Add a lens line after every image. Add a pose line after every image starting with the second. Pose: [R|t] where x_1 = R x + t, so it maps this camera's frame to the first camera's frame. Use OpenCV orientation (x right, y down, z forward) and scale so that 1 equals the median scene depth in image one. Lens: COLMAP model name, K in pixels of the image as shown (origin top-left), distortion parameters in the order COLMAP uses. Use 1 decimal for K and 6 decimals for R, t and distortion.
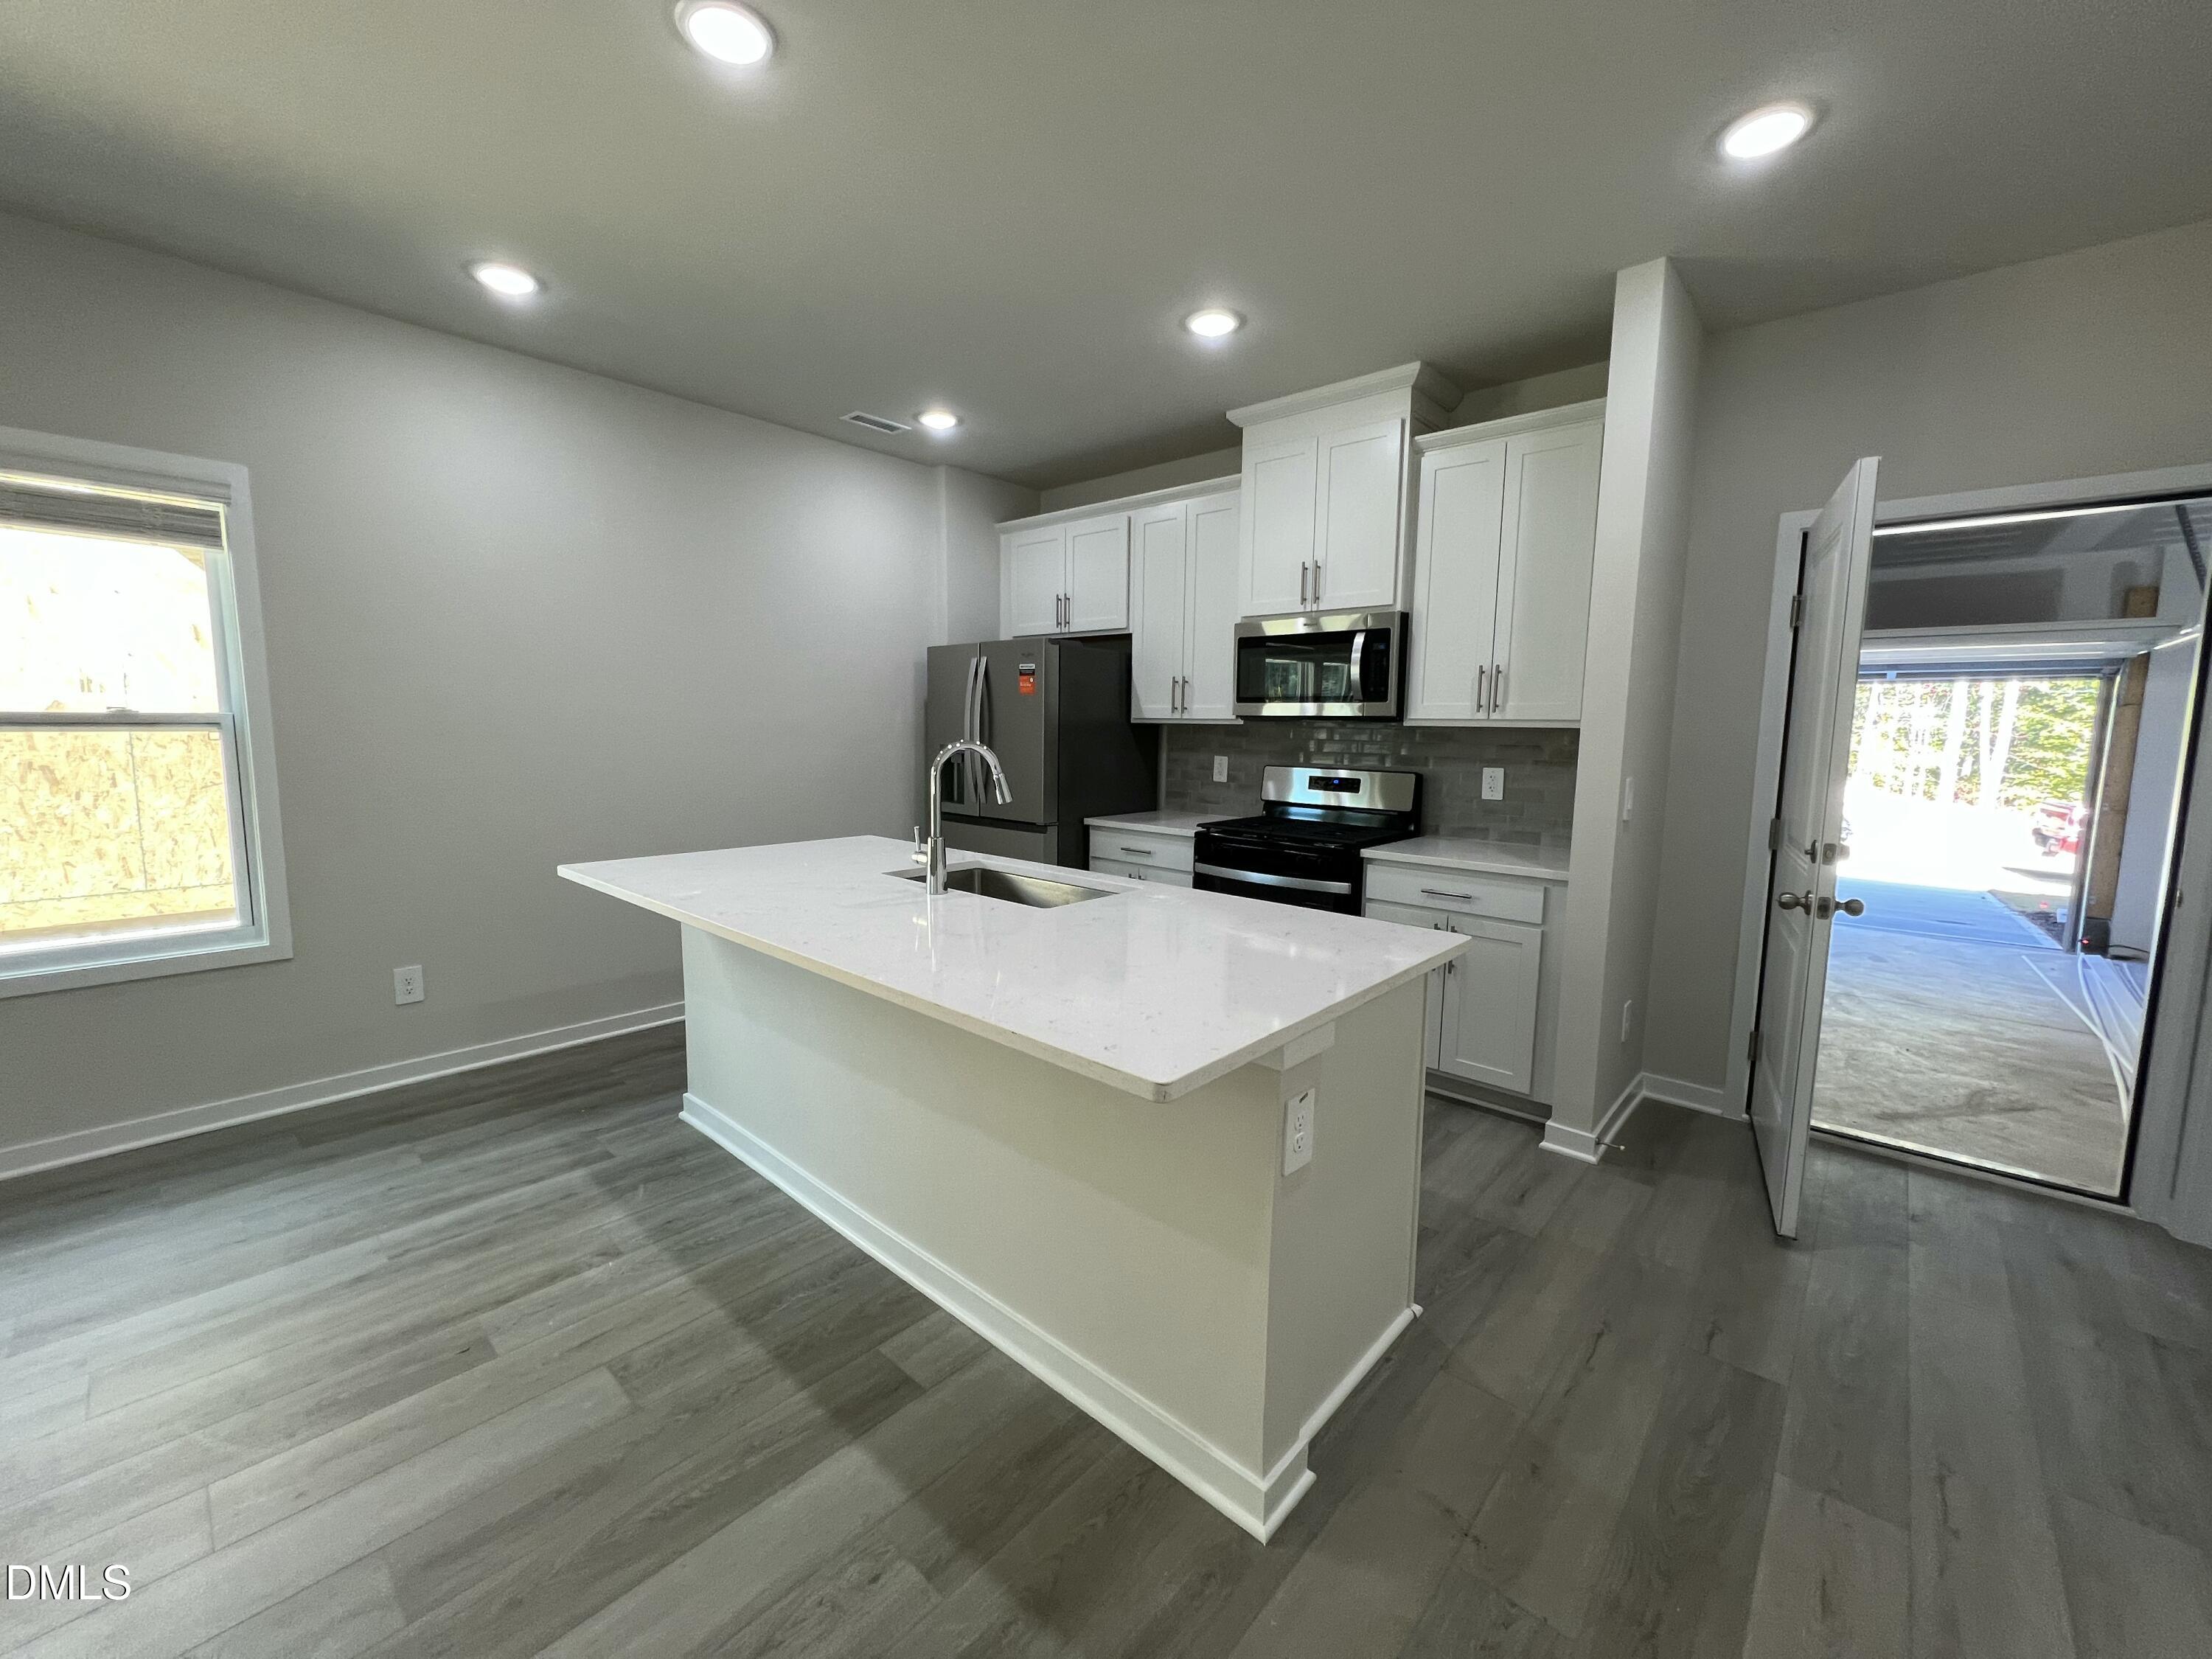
lens RADIAL K [[878.9, 0, 1098.1], [0, 878.9, 821.1], [0, 0, 1]] dist [0.003145, 0.000424]
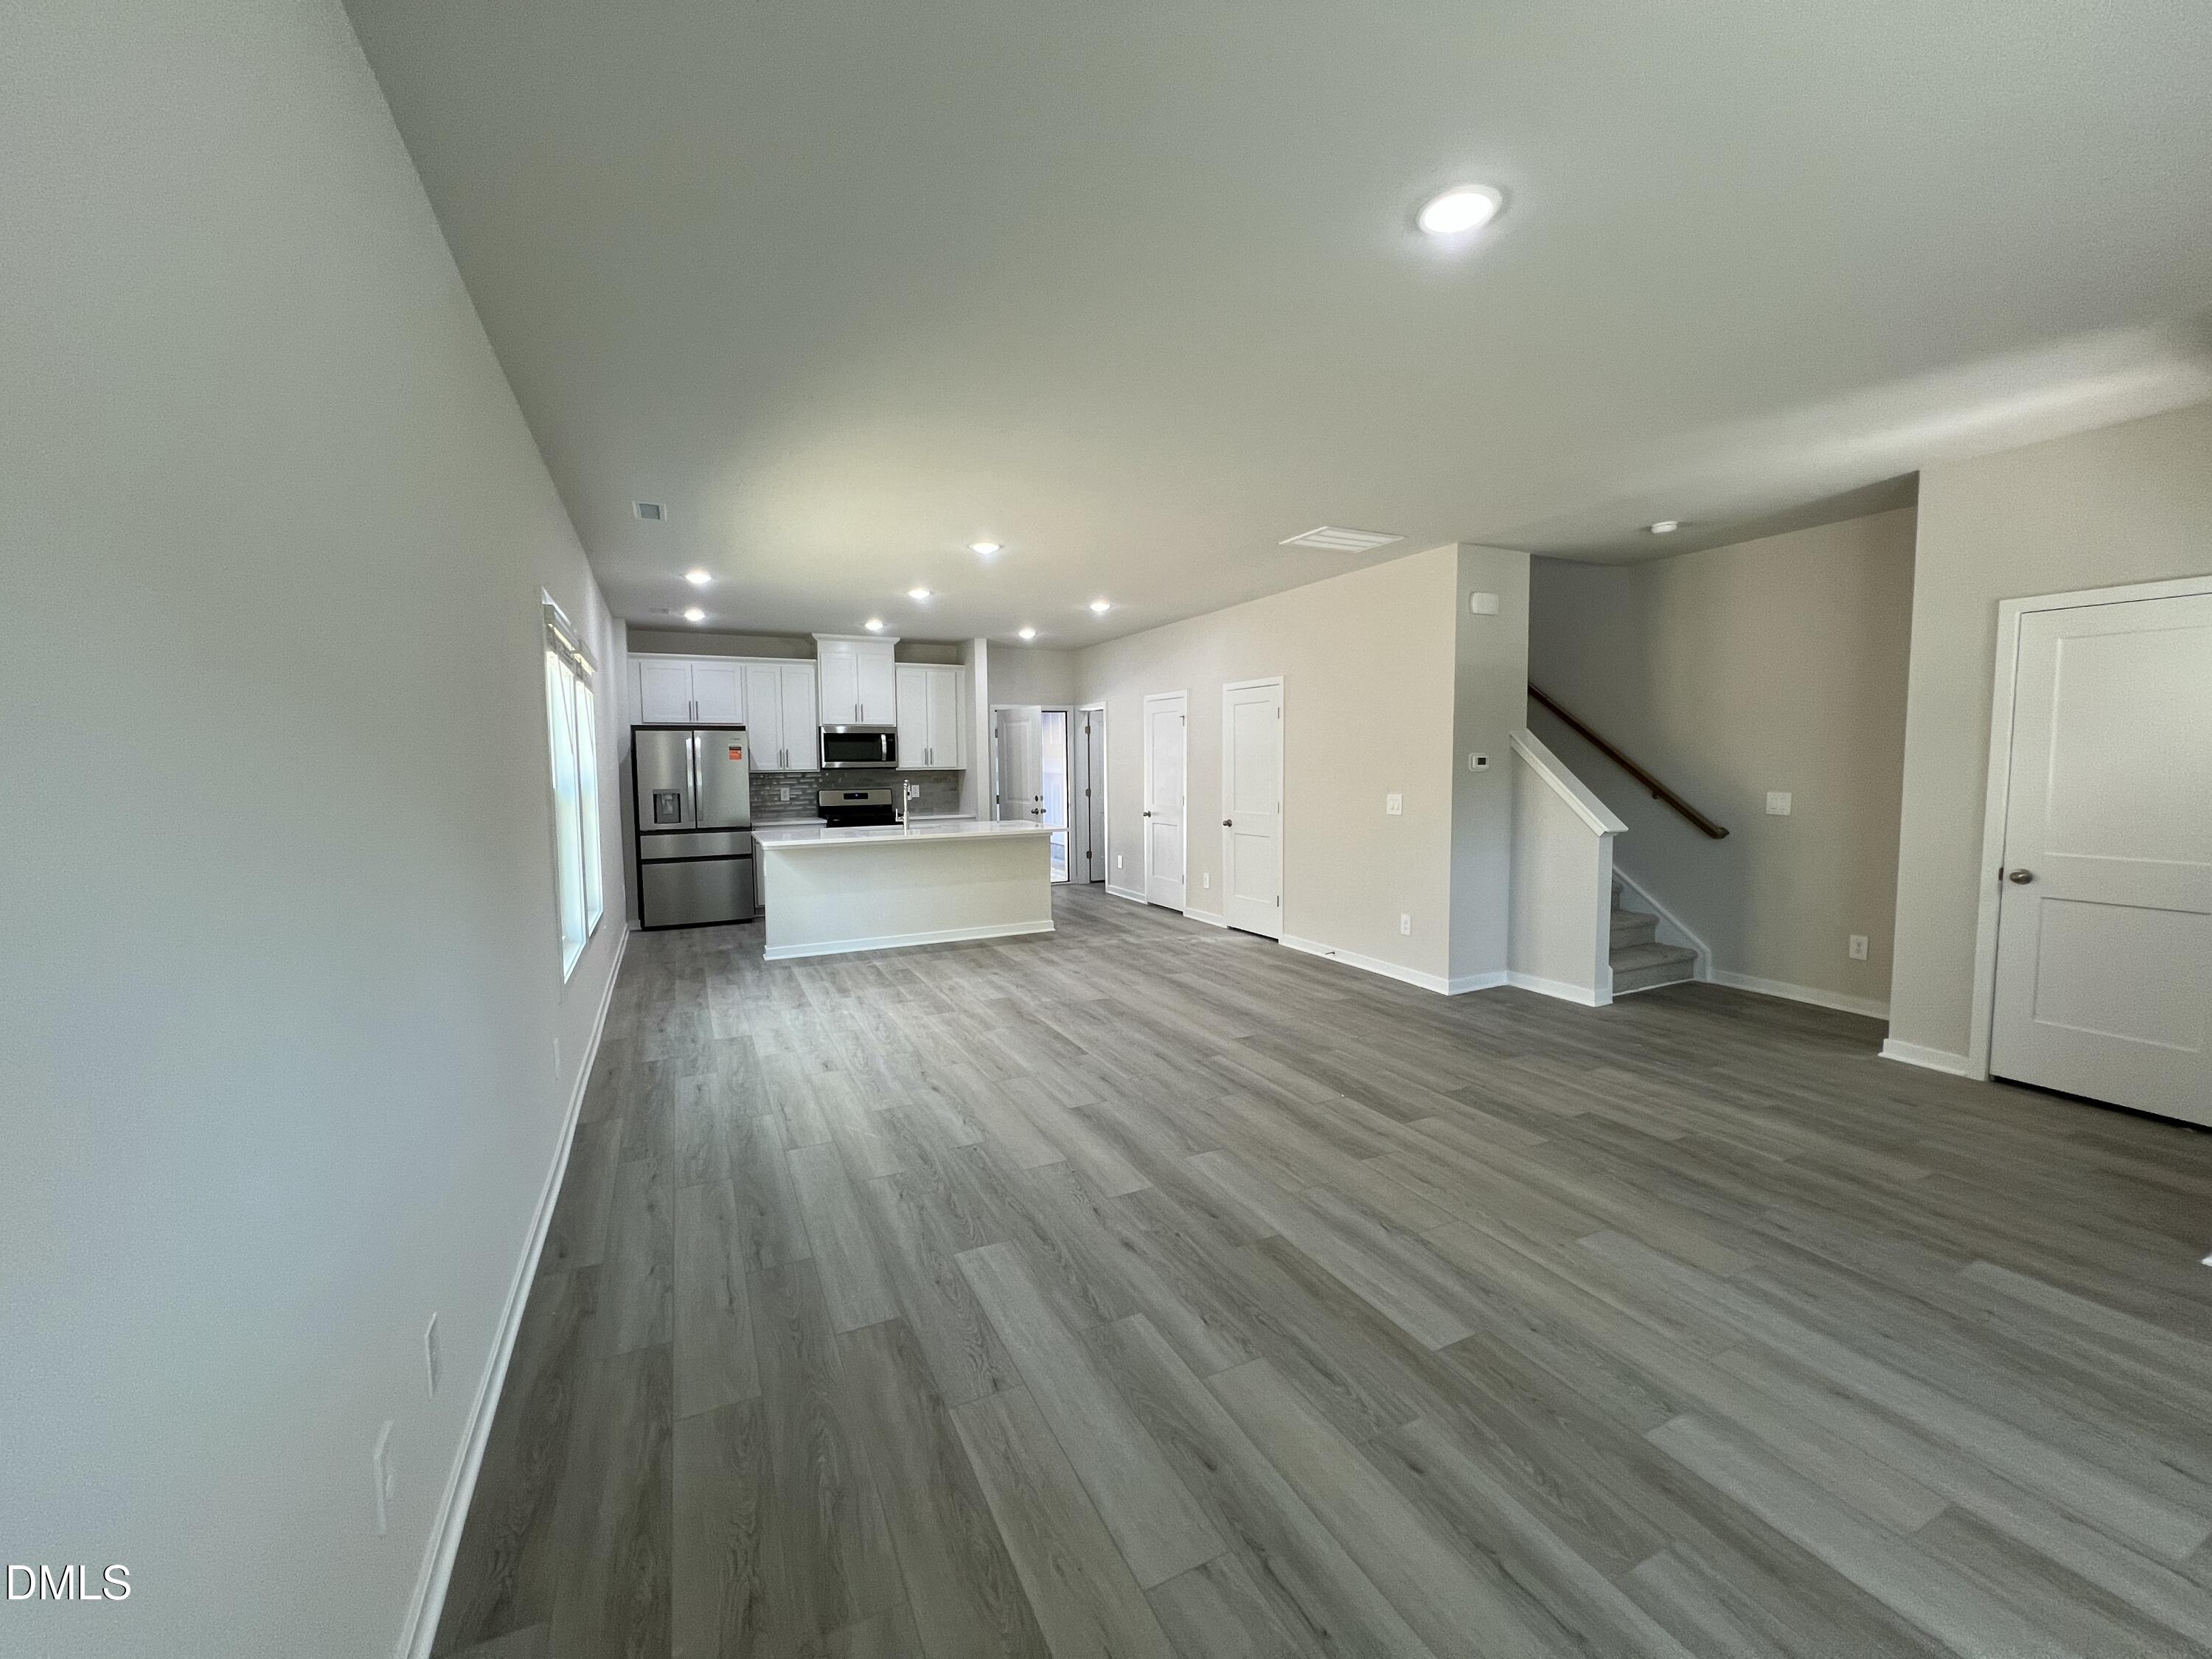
lens RADIAL K [[878.9, 0, 1100.9], [0, 878.9, 830.0], [0, 0, 1]] dist [0.003145, 0.000424]
pose [[0.372111, -0.092646, 0.923553, -1.899140], [0.118561, 0.991600, 0.051702, 0.003171], [-0.920585, 0.090259, 0.379969, -0.537515]]
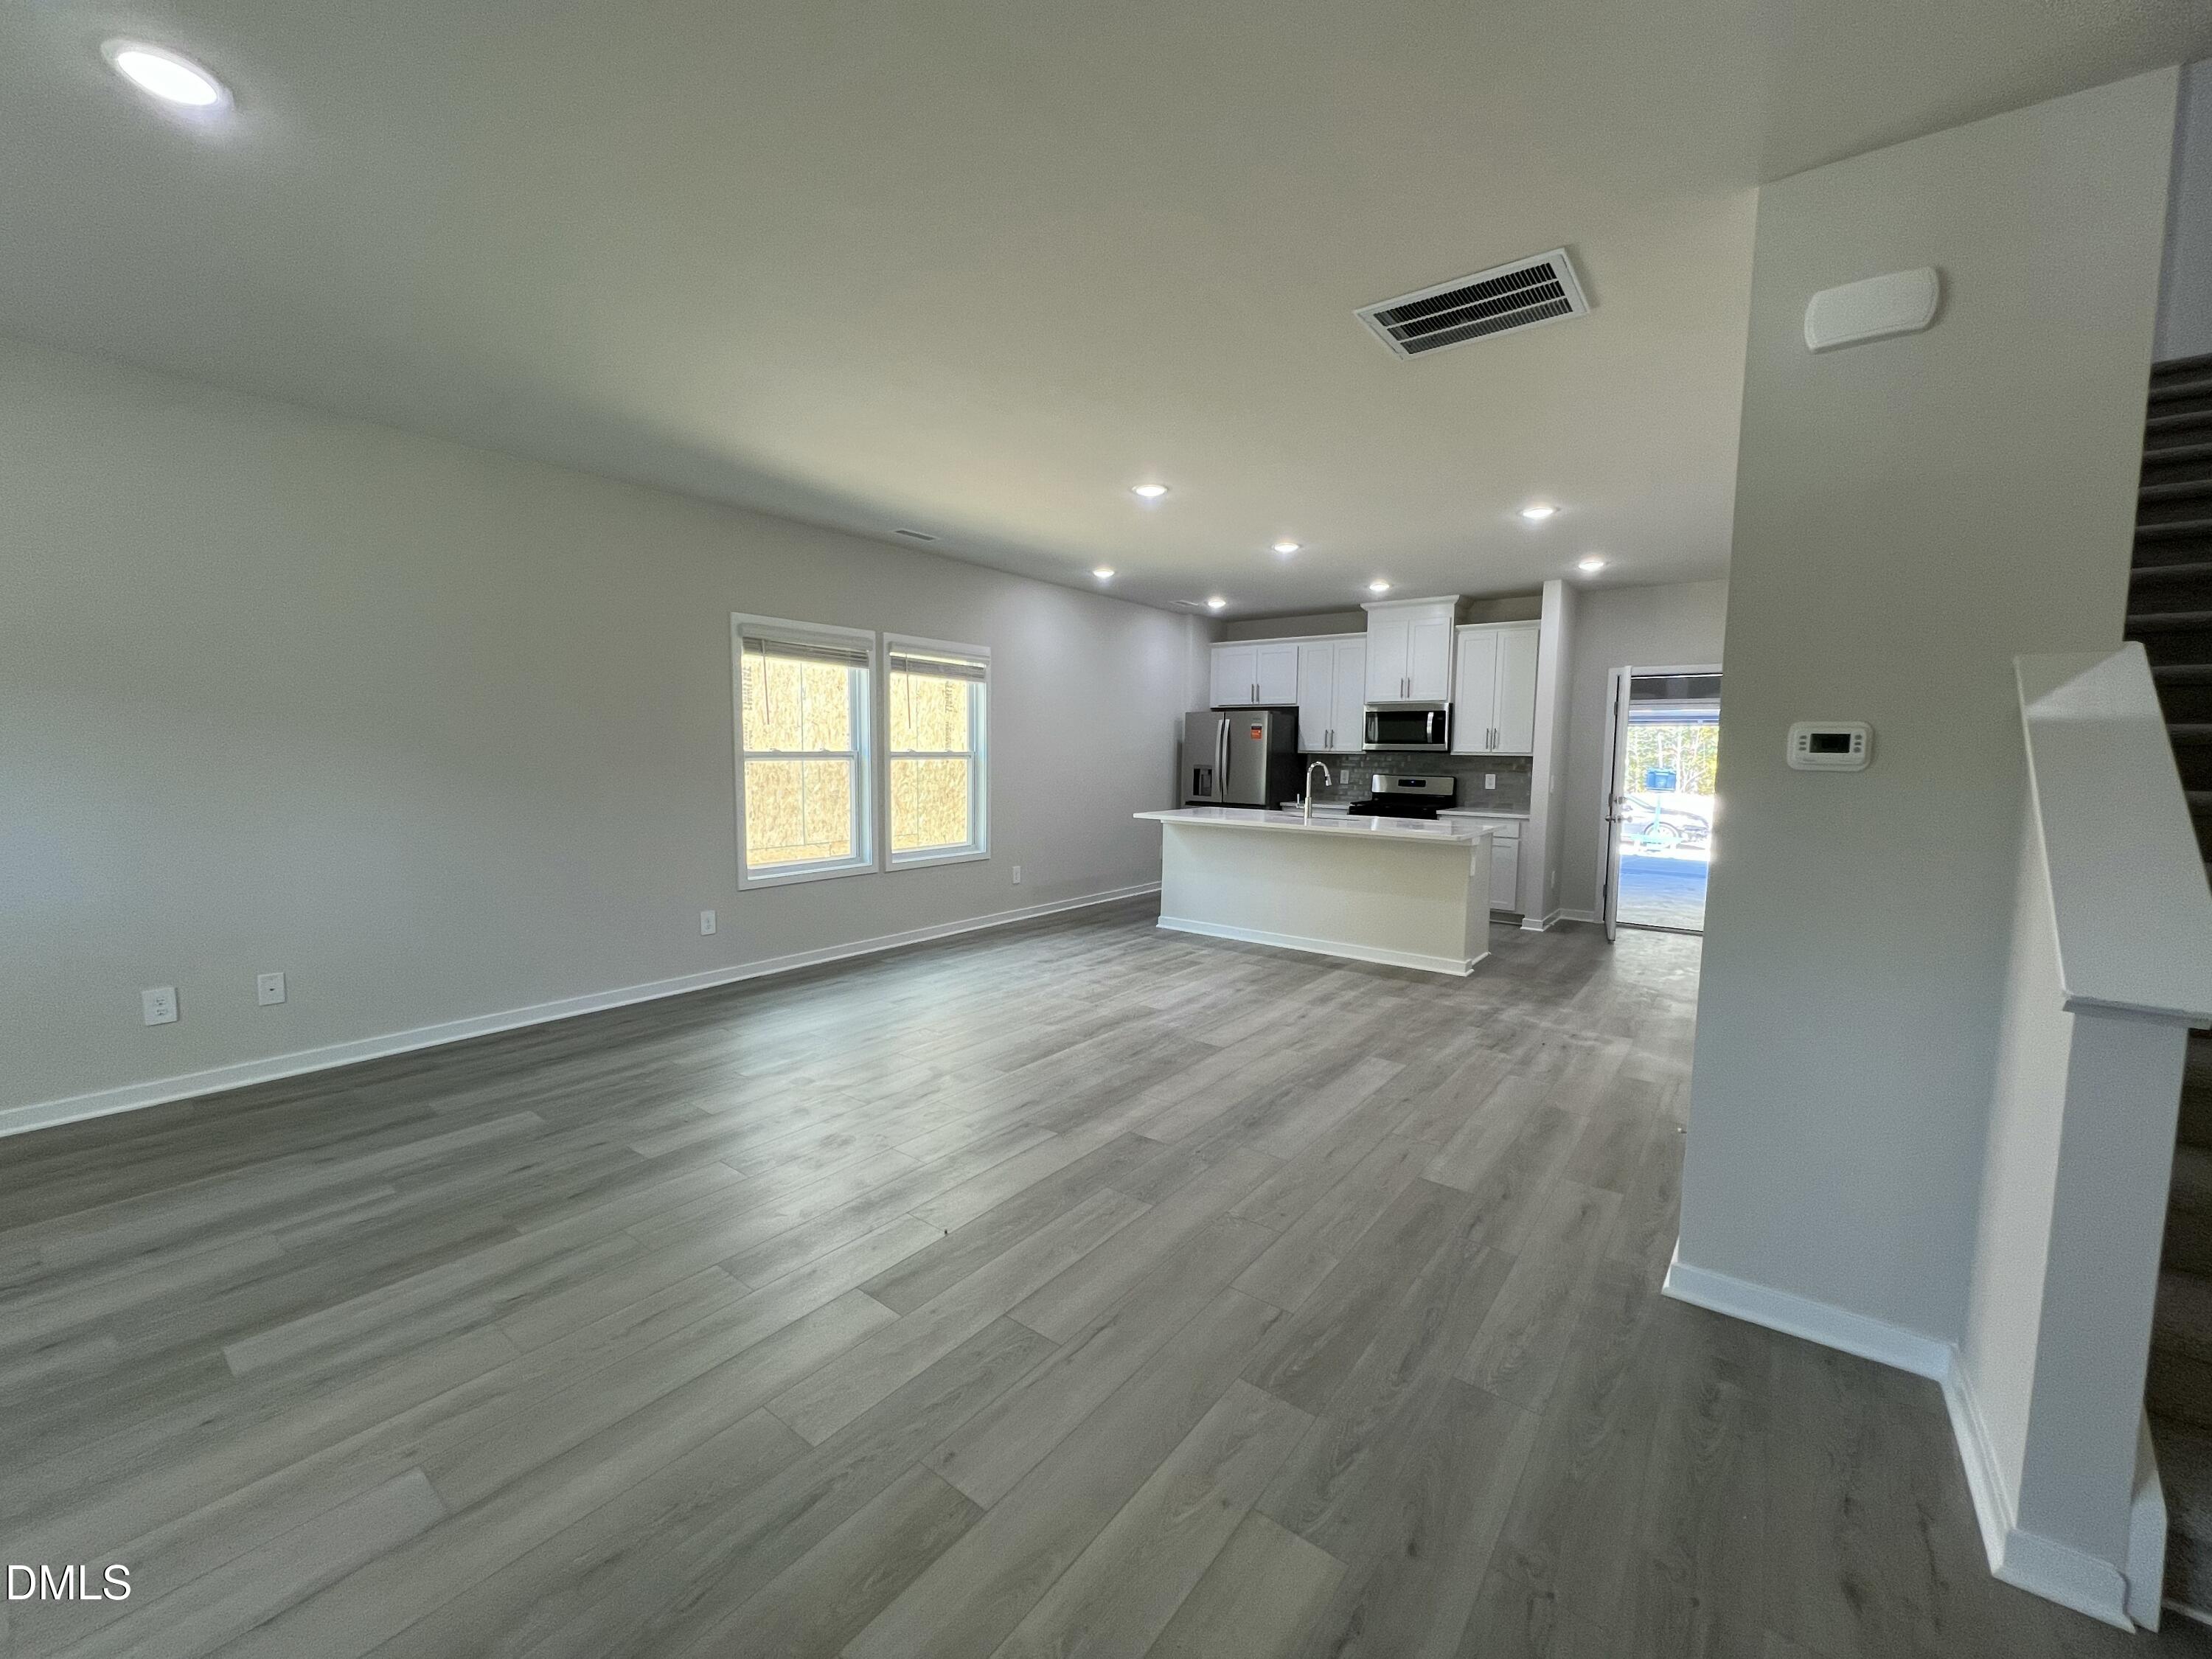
lens RADIAL K [[878.9, 0, 1098.0], [0, 878.9, 826.4], [0, 0, 1]] dist [0.003145, 0.000424]
pose [[0.996867, -0.009562, 0.078512, -0.716009], [0.011187, 0.999732, -0.020291, 0.105613], [-0.078297, 0.021105, 0.996707, -1.126599]]
